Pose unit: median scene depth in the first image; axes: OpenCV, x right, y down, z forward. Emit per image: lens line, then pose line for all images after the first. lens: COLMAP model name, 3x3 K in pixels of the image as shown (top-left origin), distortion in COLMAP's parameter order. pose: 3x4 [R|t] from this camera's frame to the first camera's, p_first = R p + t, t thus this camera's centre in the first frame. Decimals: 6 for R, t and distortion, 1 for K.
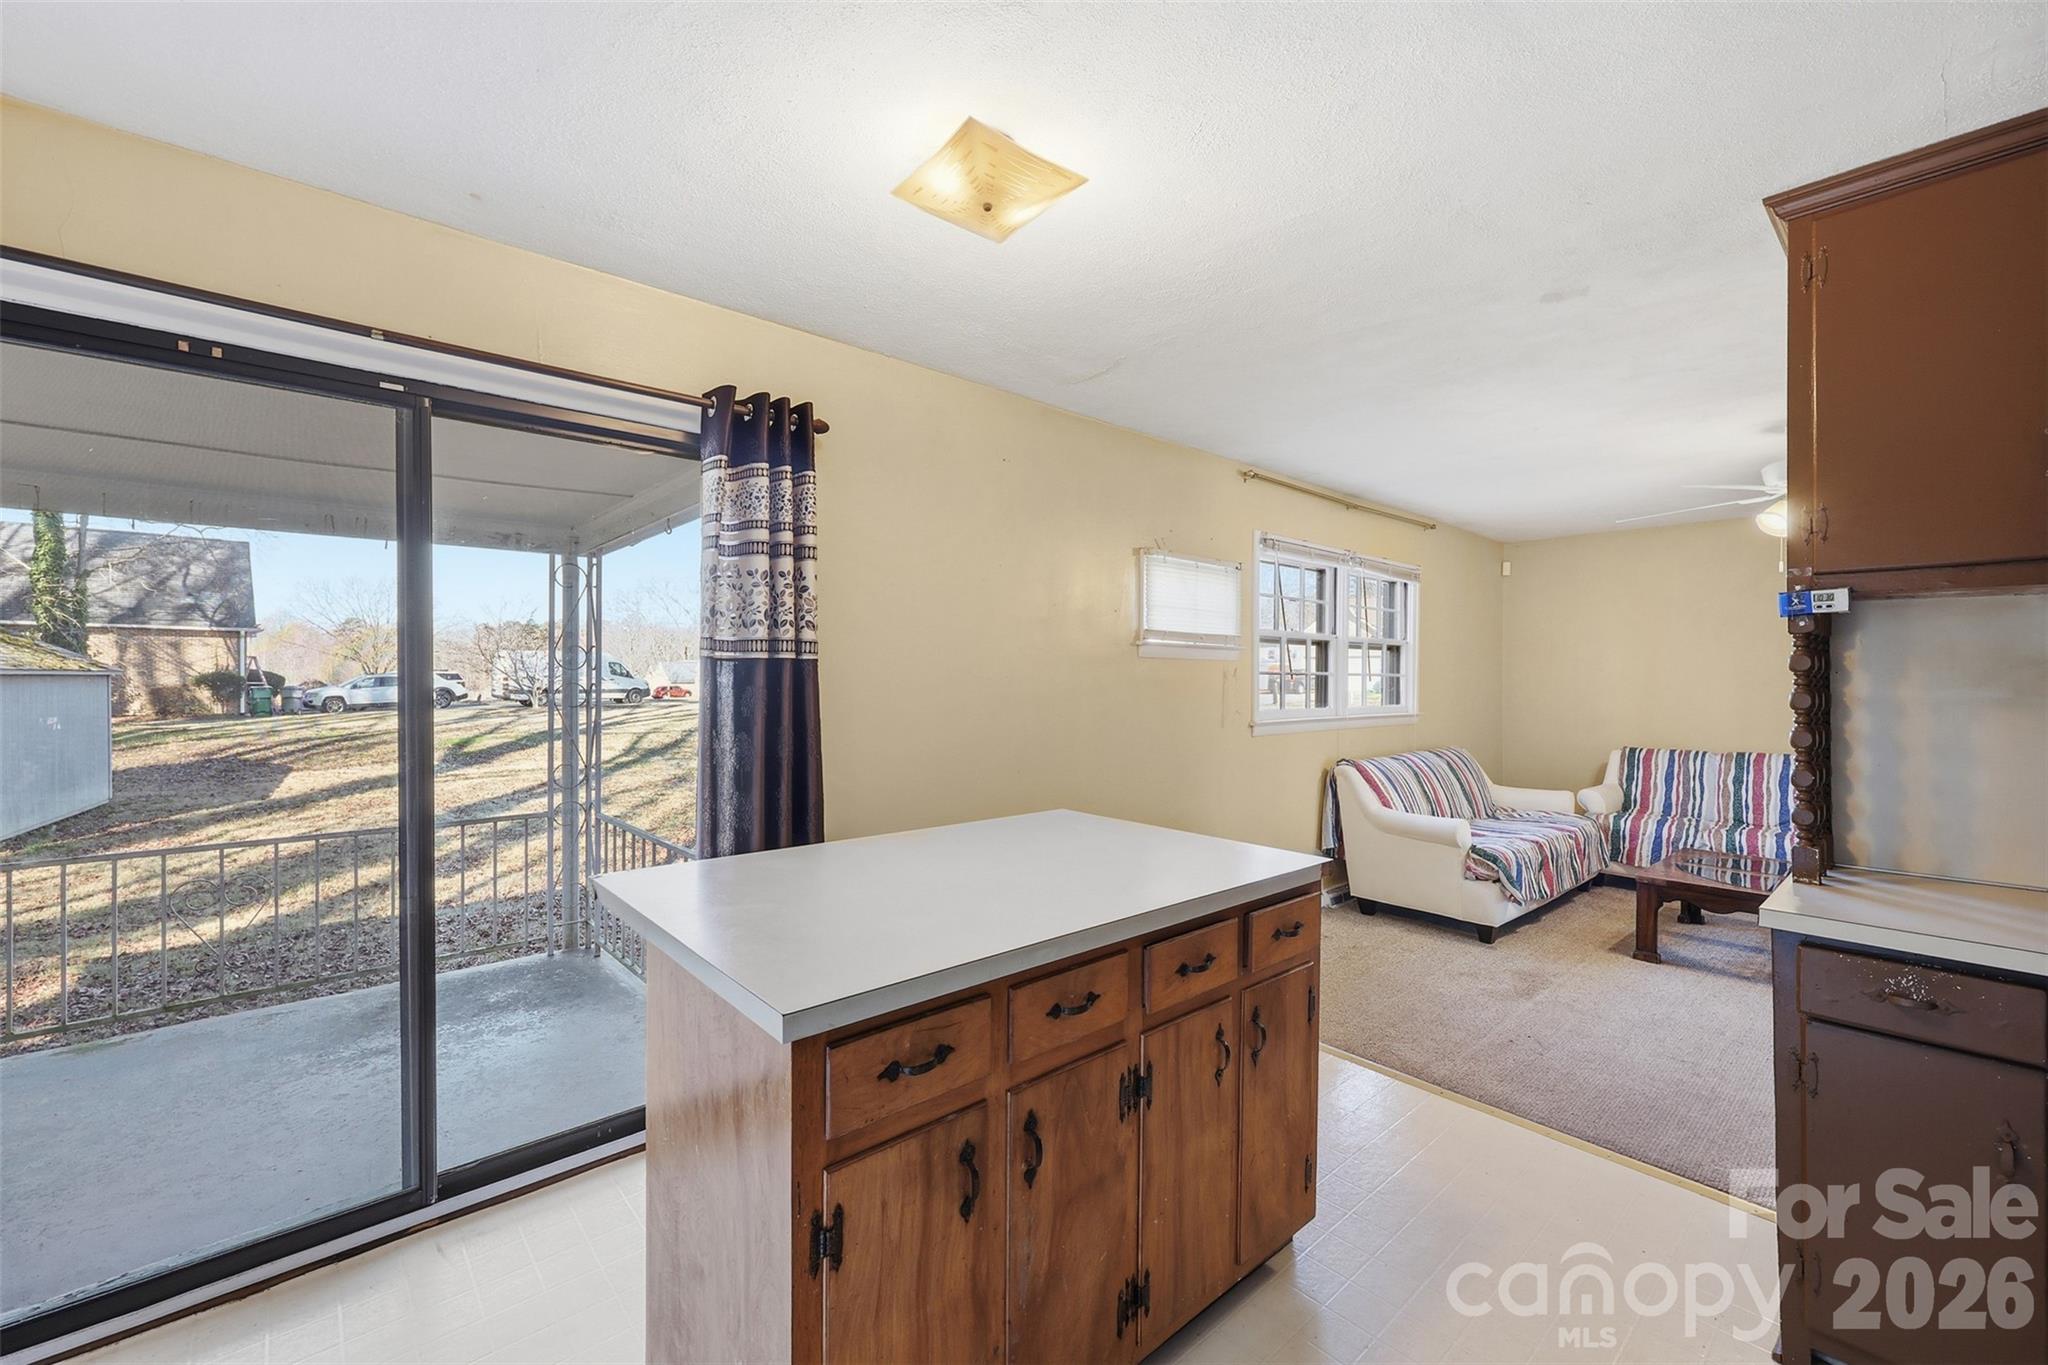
lens RADIAL K [[835.8, 0, 1012.3], [0, 835.8, 682.2], [0, 0, 1]] dist [0.002598, 0.000310]
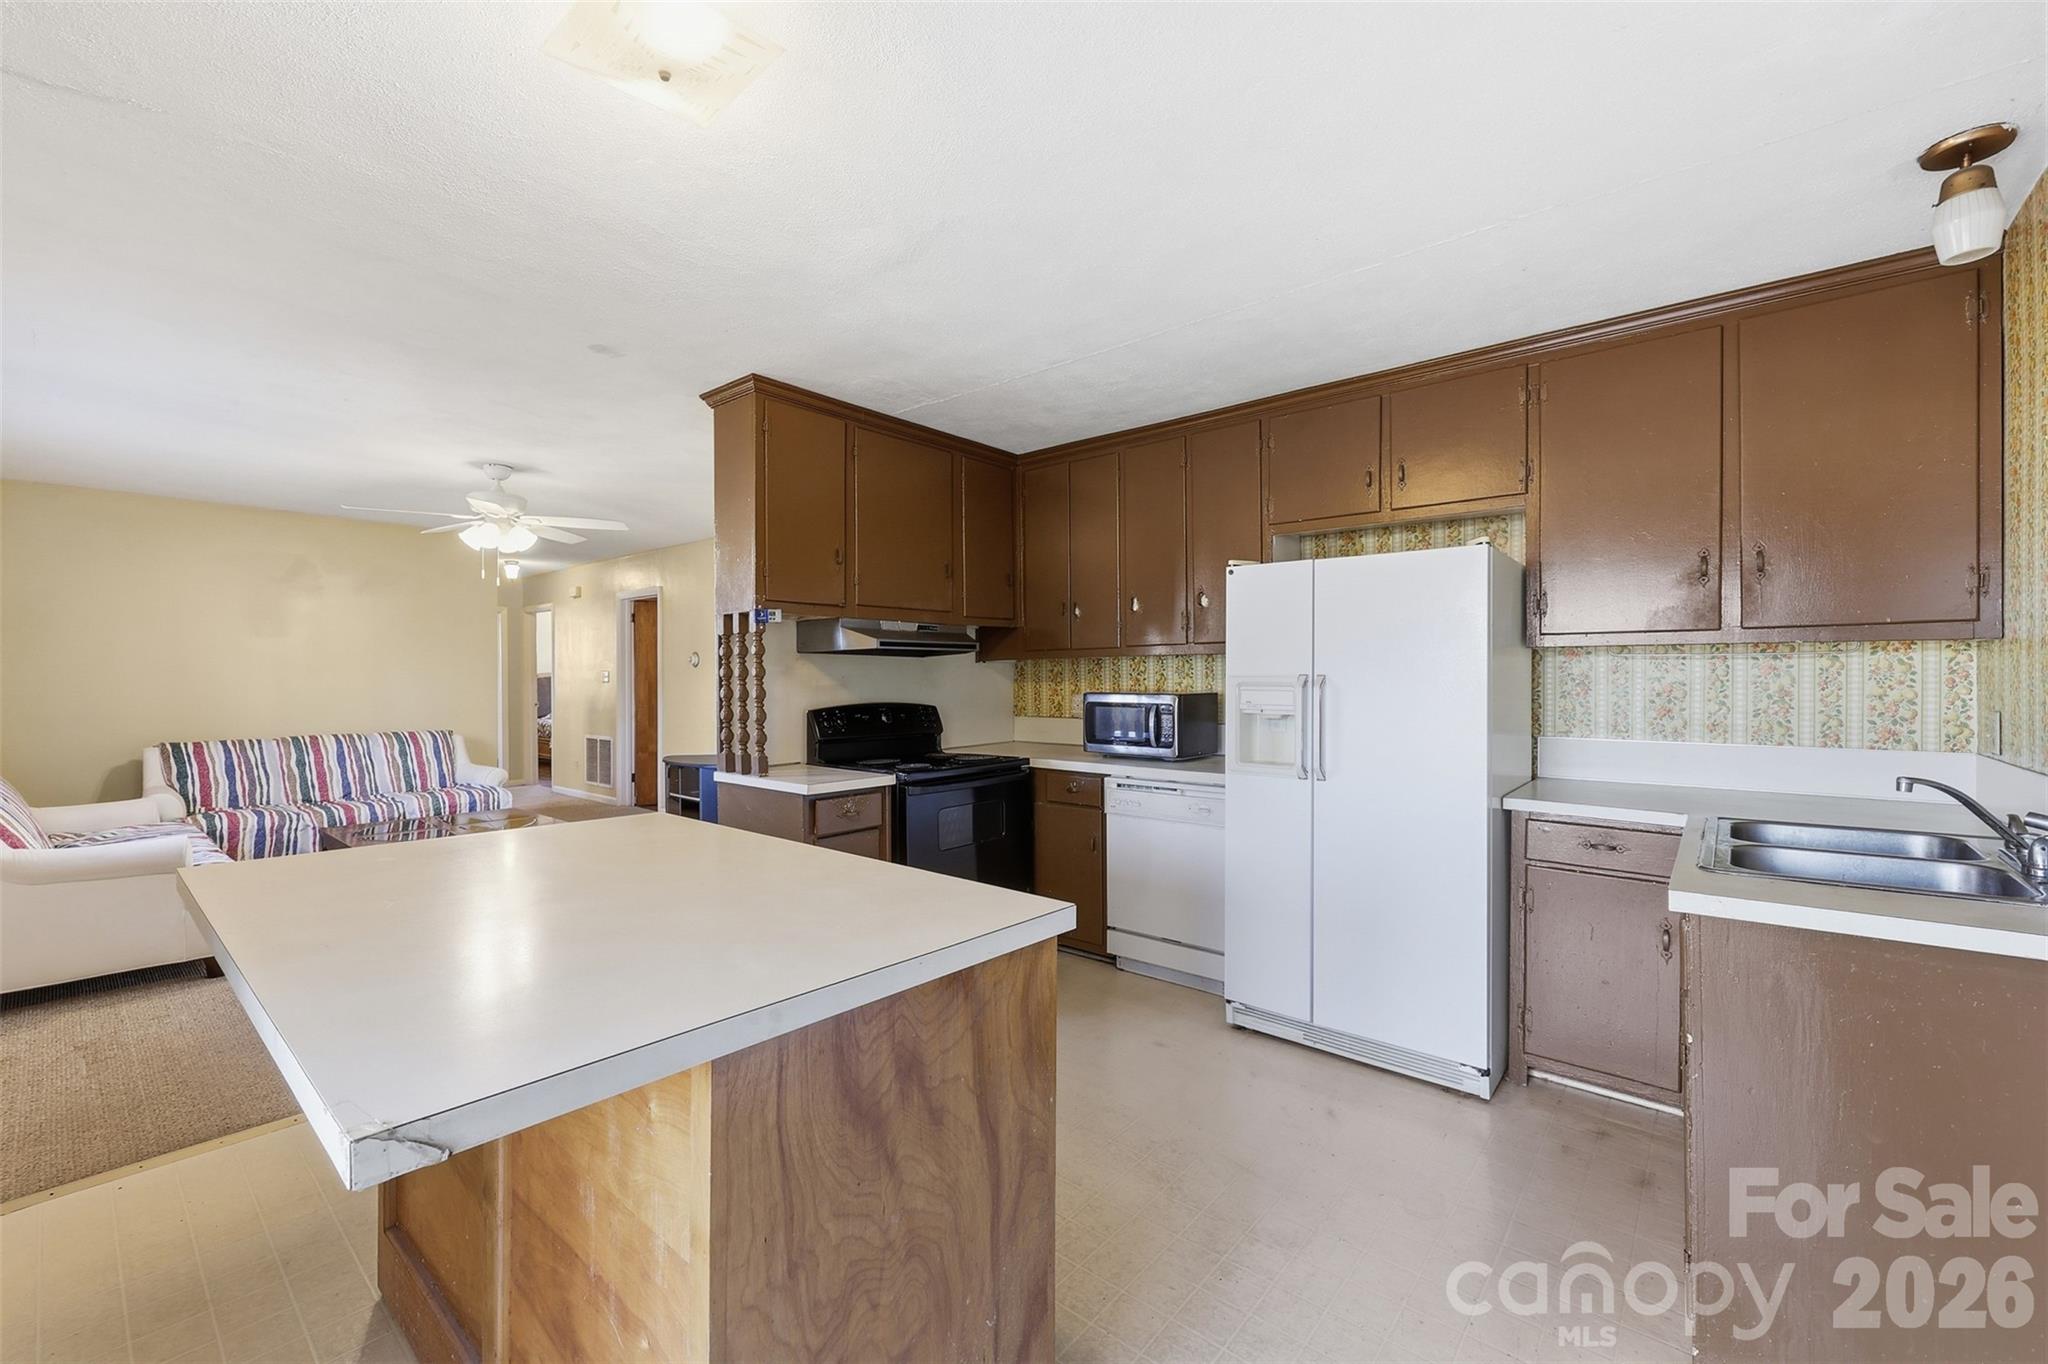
lens RADIAL K [[818.1, 0, 1015.9], [0, 818.1, 683.7], [0, 0, 1]] dist [0.001477, 0.000275]
pose [[-0.147181, -0.013419, 0.989019, -0.290387], [0.002129, 0.999901, 0.013883, 0.005472], [-0.989107, 0.004149, -0.147138, 0.268705]]
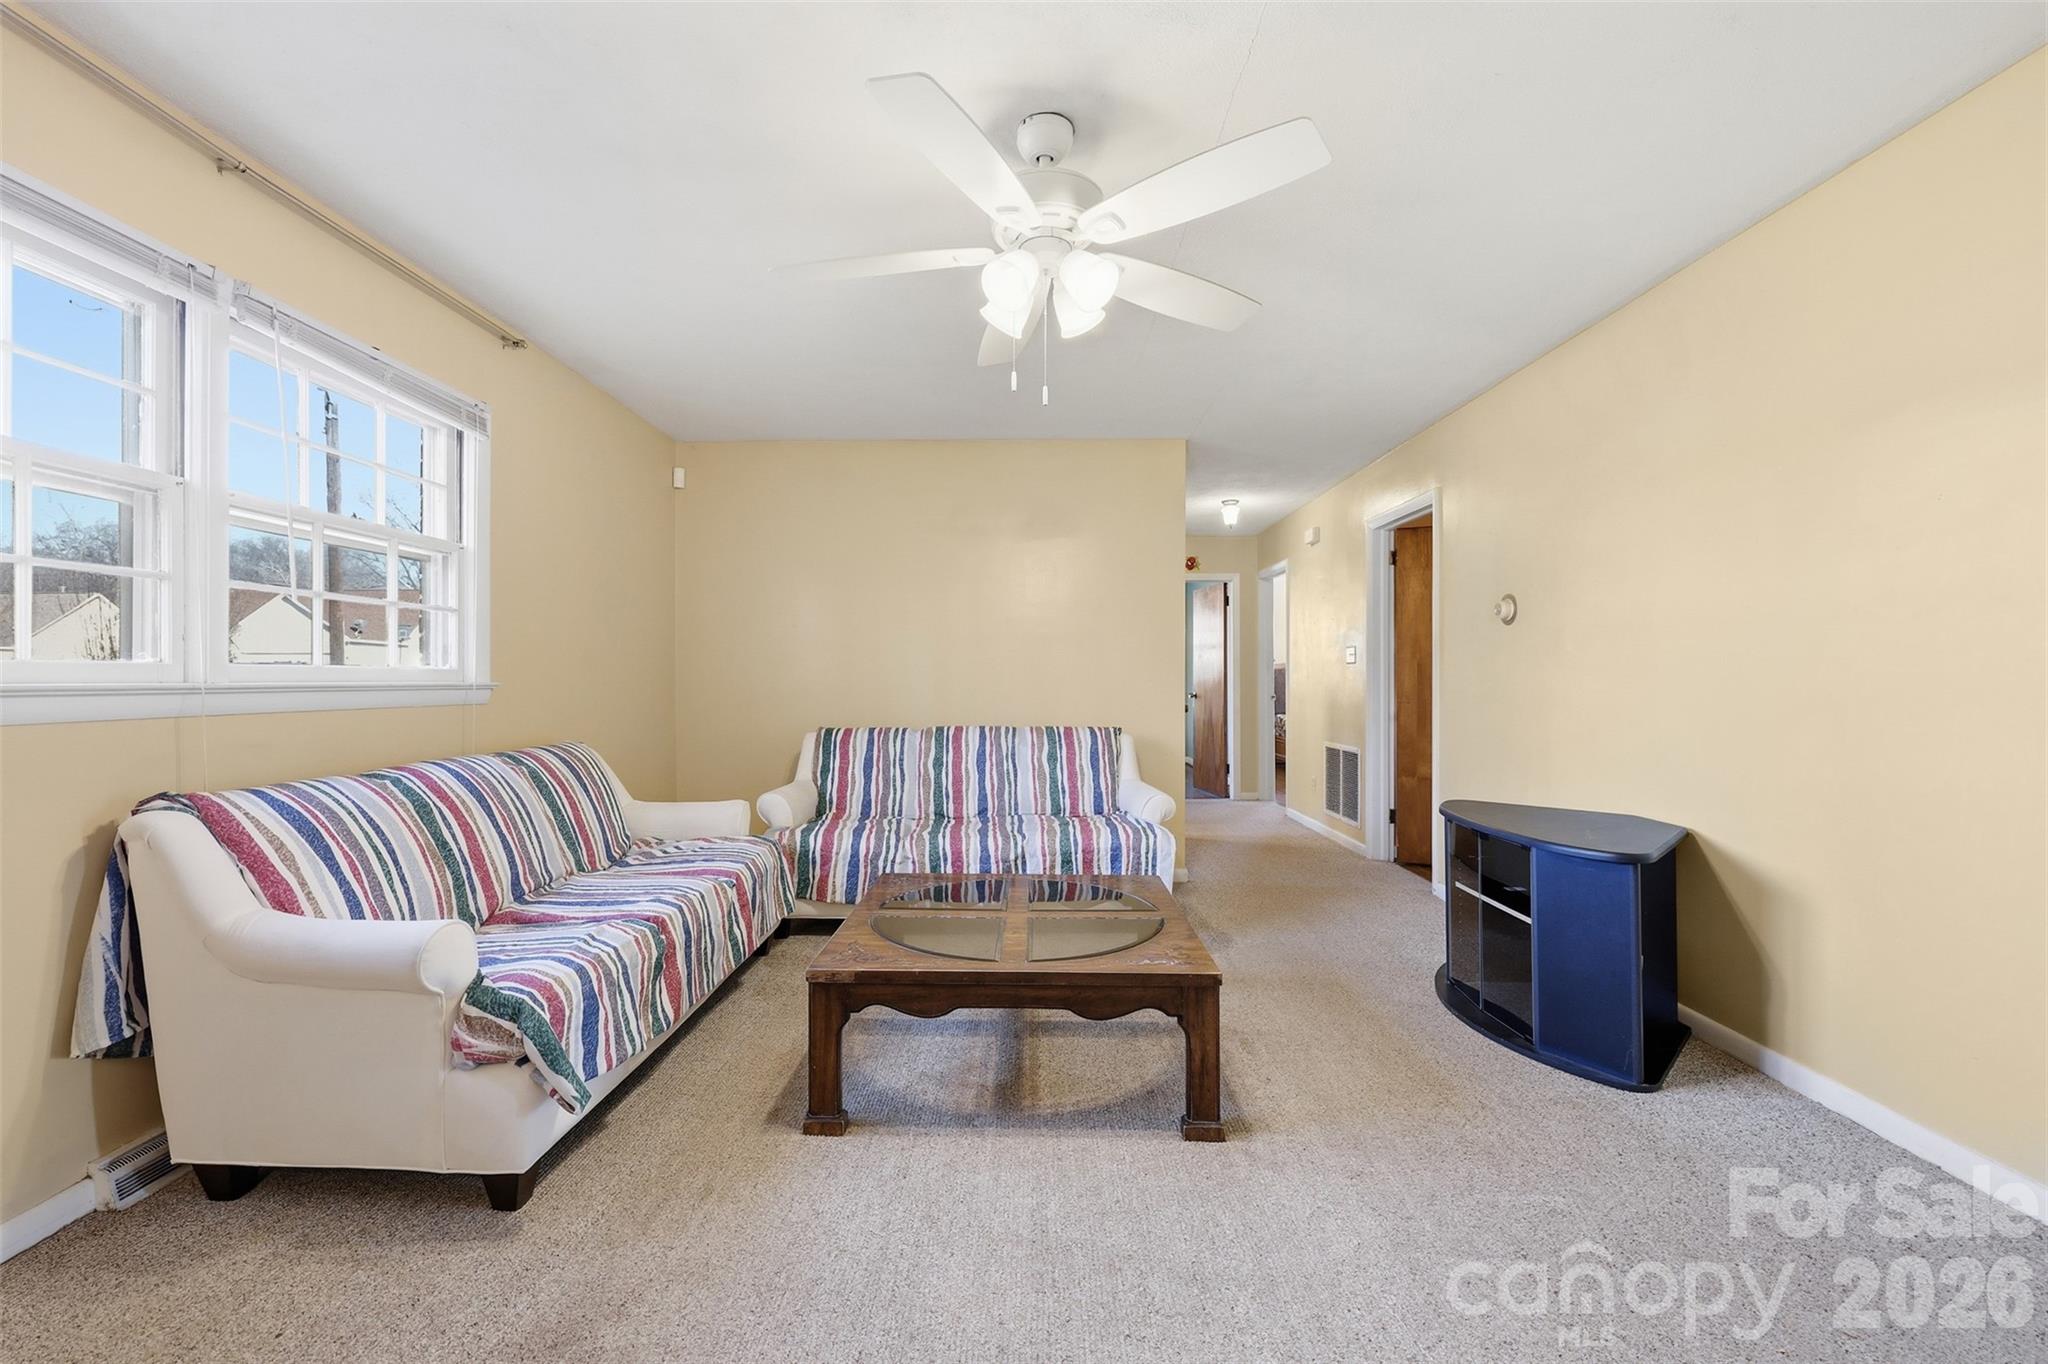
lens RADIAL K [[818.1, 0, 1015.9], [0, 818.1, 683.7], [0, 0, 1]] dist [0.001477, 0.000275]
pose [[0.673968, -0.008325, 0.738713, 0.359730], [0.005972, 0.999965, 0.005820, 0.040522], [-0.738736, 0.000489, 0.673994, 0.441539]]
